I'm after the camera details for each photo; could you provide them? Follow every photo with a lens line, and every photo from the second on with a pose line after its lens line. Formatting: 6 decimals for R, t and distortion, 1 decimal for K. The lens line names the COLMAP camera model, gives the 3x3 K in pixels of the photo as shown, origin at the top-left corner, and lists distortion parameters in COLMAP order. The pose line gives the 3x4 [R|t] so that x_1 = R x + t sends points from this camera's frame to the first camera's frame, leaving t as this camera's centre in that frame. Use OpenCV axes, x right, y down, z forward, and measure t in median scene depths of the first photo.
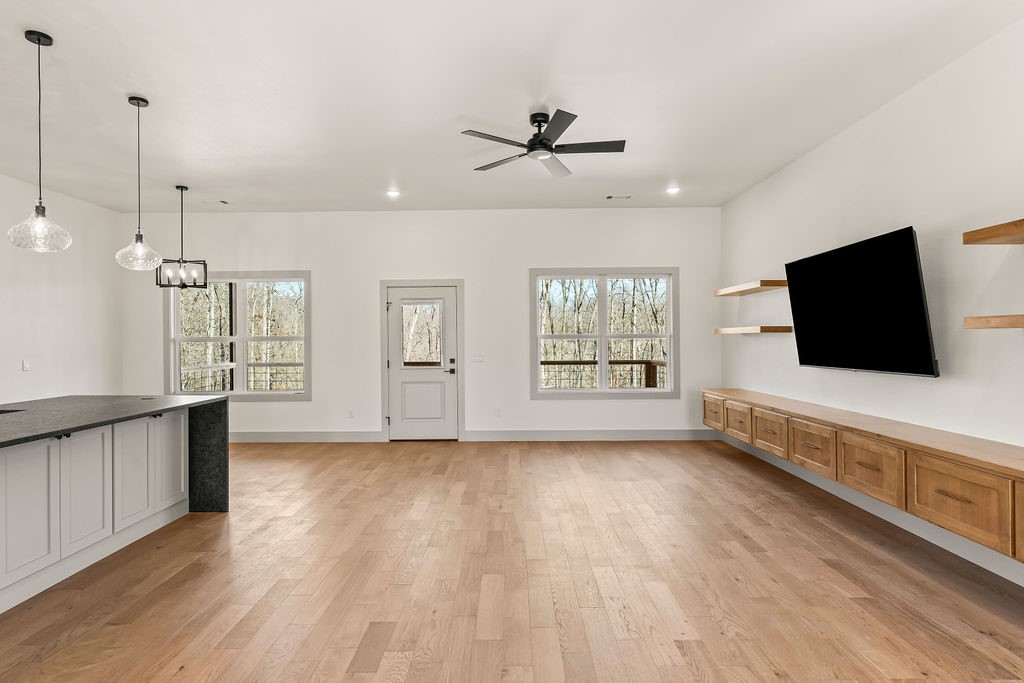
lens RADIAL K [[554.5, 0, 505.0], [0, 554.5, 339.1], [0, 0, 1]] dist [-0.001109, -0.000299]
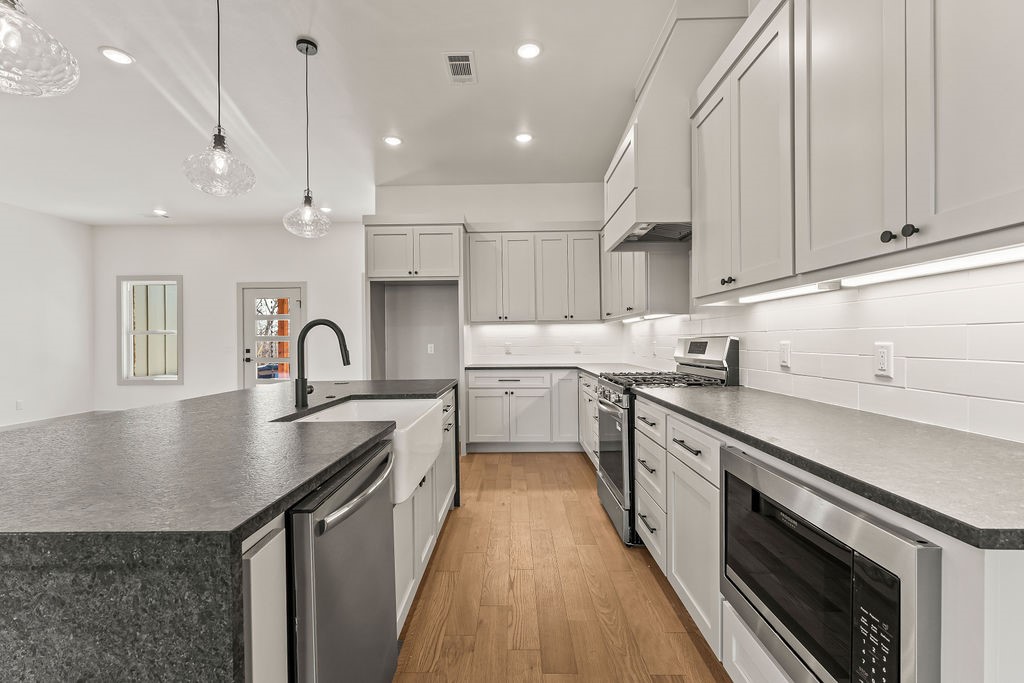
lens RADIAL K [[442.9, 0, 504.1], [0, 442.9, 342.3], [0, 0, 1]] dist [-0.001343, -0.000058]
pose [[-0.999841, 0.014882, 0.009779, -0.638220], [0.014921, 0.999881, 0.003952, 0.029460], [-0.009719, 0.004097, -0.999944, 0.833314]]
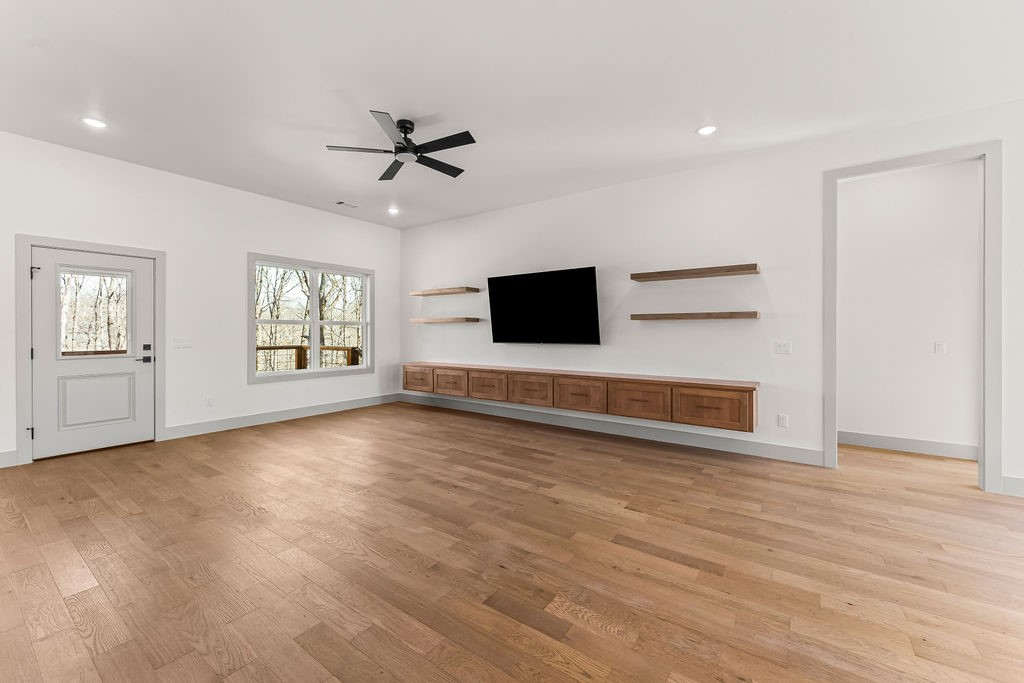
lens RADIAL K [[415.5, 0, 501.9], [0, 415.5, 331.4], [0, 0, 1]] dist [-0.000868, -0.000139]
pose [[0.579820, 0.009030, 0.814695, -0.359849], [-0.007170, 0.999956, -0.005980, 0.018715], [-0.814713, -0.002374, 0.579860, 0.244331]]
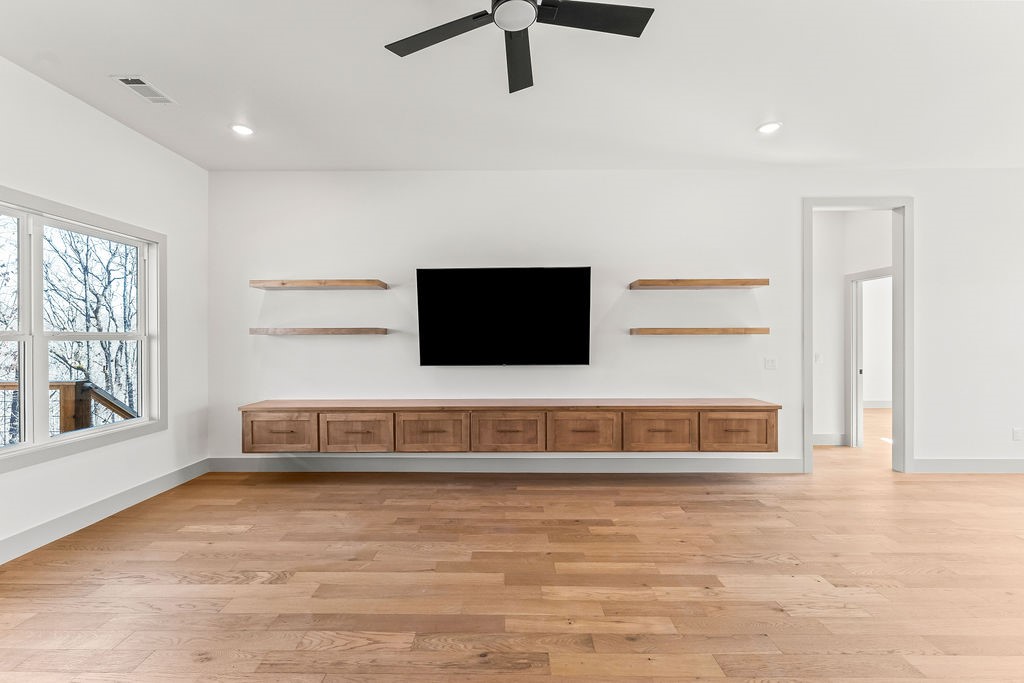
lens RADIAL K [[437.8, 0, 504.5], [0, 437.8, 339.5], [0, 0, 1]] dist [-0.001158, -0.000217]
pose [[-0.004323, 0.004167, 0.999982, -0.269490], [0.002078, 0.999989, -0.004158, 0.000660], [-0.999988, 0.002060, -0.004332, 0.711942]]
